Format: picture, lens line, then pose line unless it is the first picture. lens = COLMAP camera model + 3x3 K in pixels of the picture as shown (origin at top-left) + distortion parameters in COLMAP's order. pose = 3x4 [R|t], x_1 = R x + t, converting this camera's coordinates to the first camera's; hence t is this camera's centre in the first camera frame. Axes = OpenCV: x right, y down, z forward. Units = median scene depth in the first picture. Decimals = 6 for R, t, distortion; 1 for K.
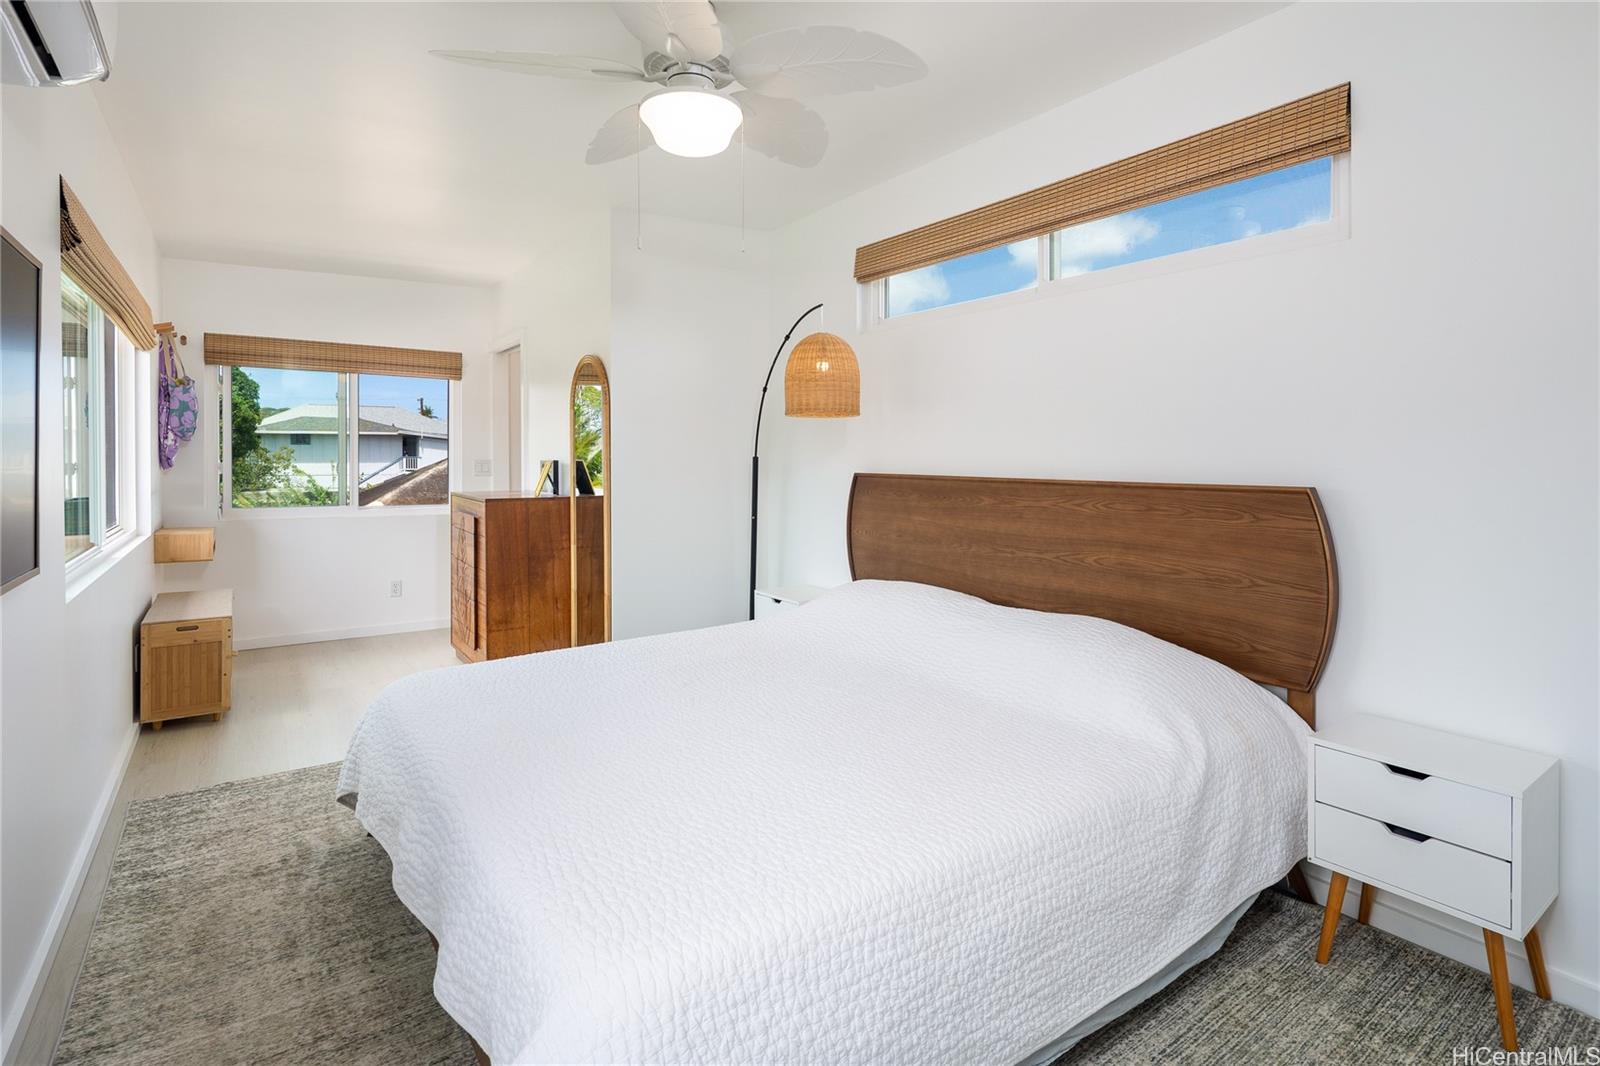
lens RADIAL K [[782.7, 0, 794.3], [0, 782.7, 466.7], [0, 0, 1]] dist [0.002969, 0.000446]
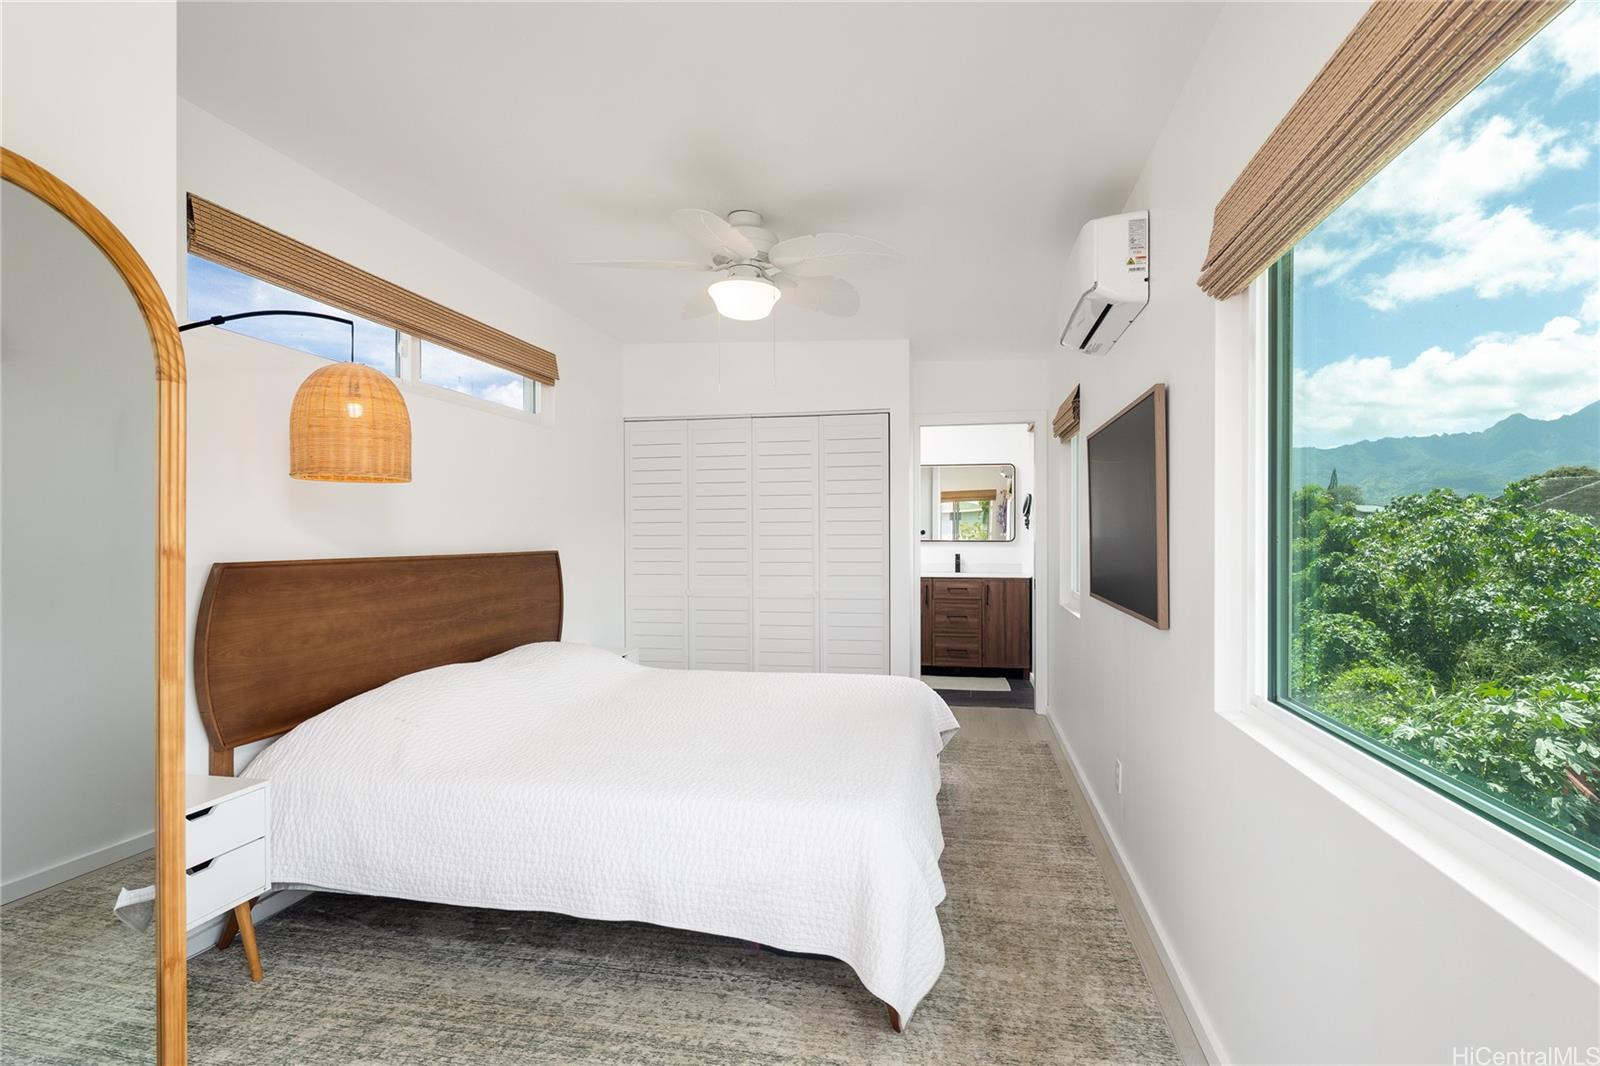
lens RADIAL K [[782.7, 0, 798.4], [0, 782.7, 531.7], [0, 0, 1]] dist [0.002969, 0.000446]
pose [[-0.686077, -0.006922, 0.727496, -0.827218], [-0.000580, 0.999960, 0.008968, -0.027523], [-0.727528, 0.005730, -0.686054, 1.301017]]
